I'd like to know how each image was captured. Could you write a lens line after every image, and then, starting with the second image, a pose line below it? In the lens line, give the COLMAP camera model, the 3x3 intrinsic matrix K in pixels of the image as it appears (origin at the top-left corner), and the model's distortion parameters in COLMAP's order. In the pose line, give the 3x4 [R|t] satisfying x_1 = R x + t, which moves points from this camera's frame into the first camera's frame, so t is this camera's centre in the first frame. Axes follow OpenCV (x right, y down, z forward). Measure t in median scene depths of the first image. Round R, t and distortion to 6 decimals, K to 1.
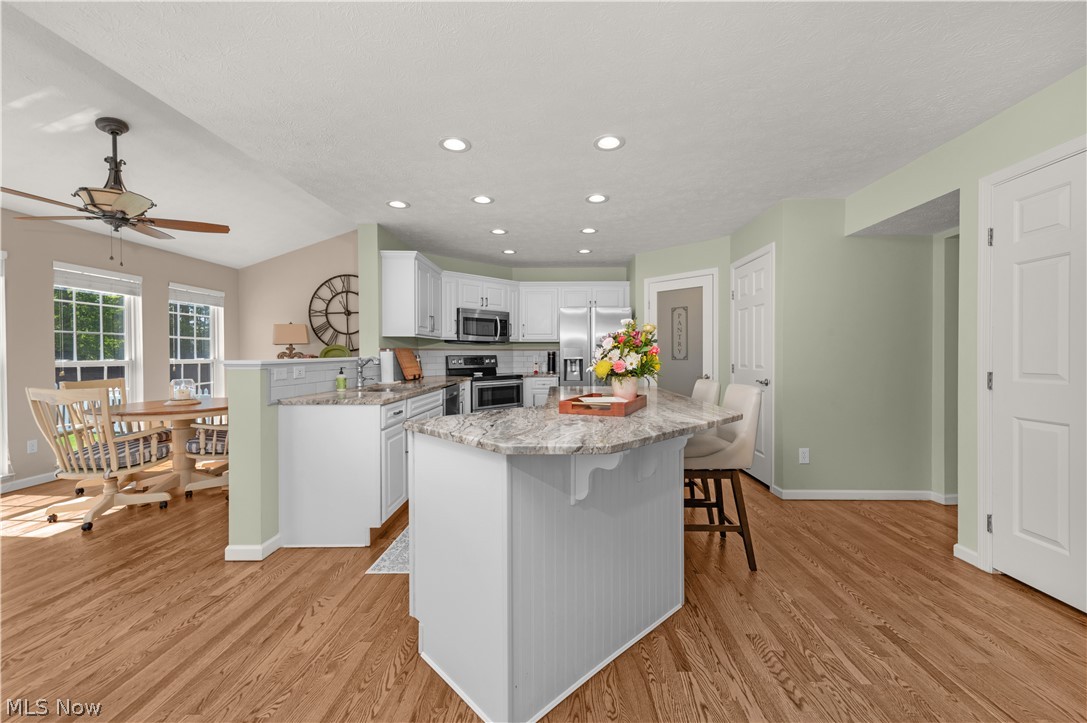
lens RADIAL K [[431.0, 0, 552.9], [0, 431.0, 356.8], [0, 0, 1]] dist [0.013467, -0.000588]
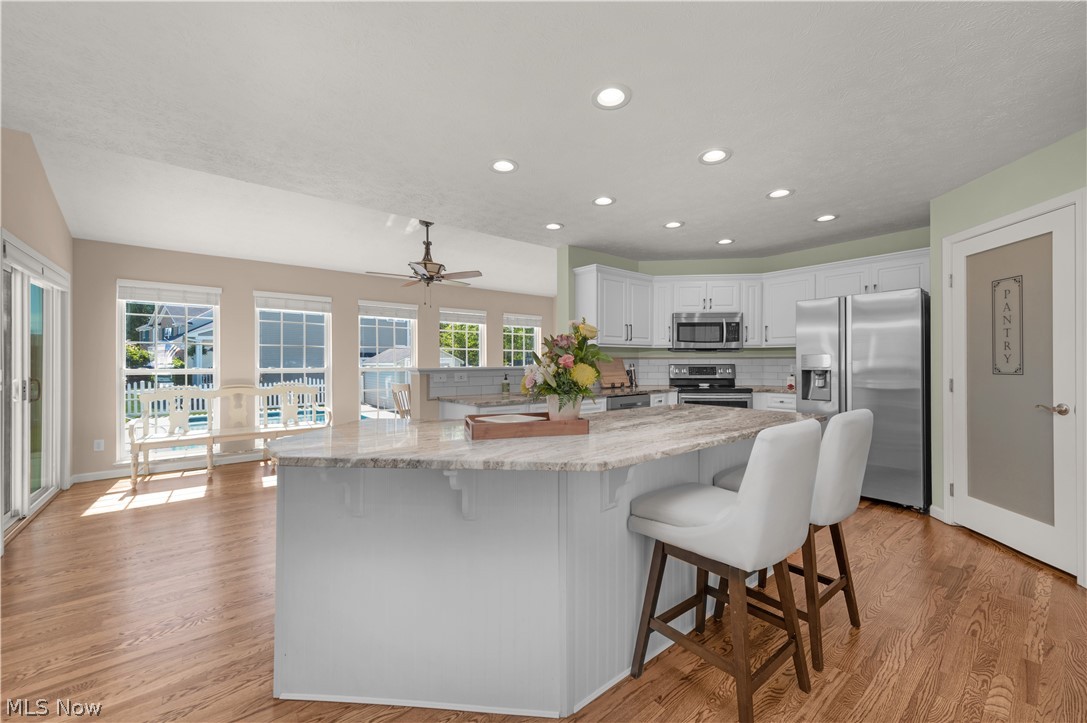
lens RADIAL K [[431.0, 0, 558.7], [0, 431.0, 363.0], [0, 0, 1]] dist [0.013467, -0.000588]
pose [[0.655723, 0.002395, -0.754998, 0.313556], [-0.003517, 0.999994, 0.000117, -0.005102], [0.754993, 0.002579, 0.655727, 0.195632]]
